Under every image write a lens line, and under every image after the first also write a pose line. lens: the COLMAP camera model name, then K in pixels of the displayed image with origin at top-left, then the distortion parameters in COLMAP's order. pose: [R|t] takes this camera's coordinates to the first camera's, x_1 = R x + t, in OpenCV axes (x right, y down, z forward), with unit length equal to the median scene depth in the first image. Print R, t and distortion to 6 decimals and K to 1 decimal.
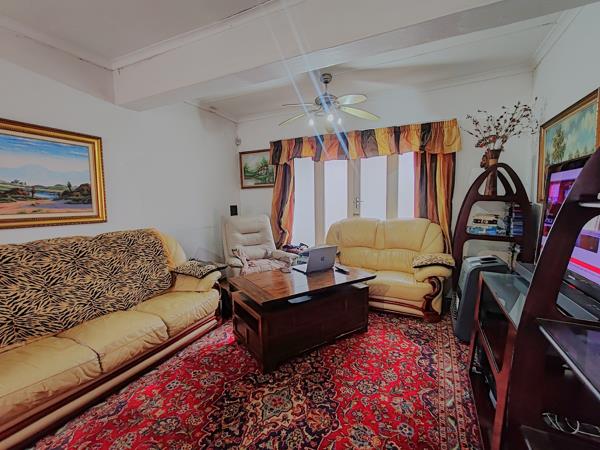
lens RADIAL K [[272.3, 0, 298.0], [0, 272.3, 222.6], [0, 0, 1]] dist [-0.000079, -0.000046]
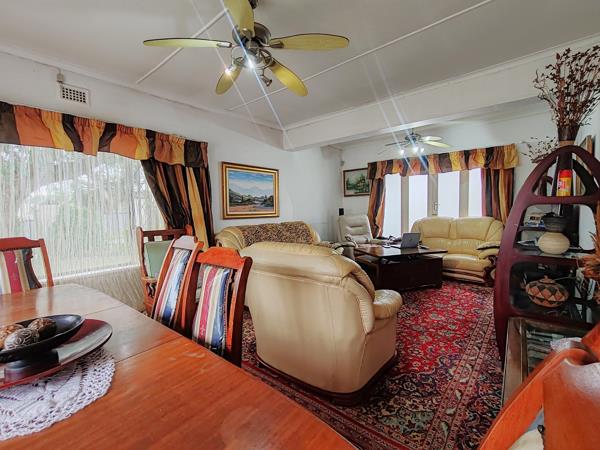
lens RADIAL K [[272.3, 0, 298.0], [0, 272.3, 222.6], [0, 0, 1]] dist [-0.000079, -0.000046]
pose [[0.966900, 0.008446, -0.255014, -0.109661], [-0.014459, 0.999660, -0.021713, 0.057260], [0.254744, 0.024682, 0.966693, -0.546505]]
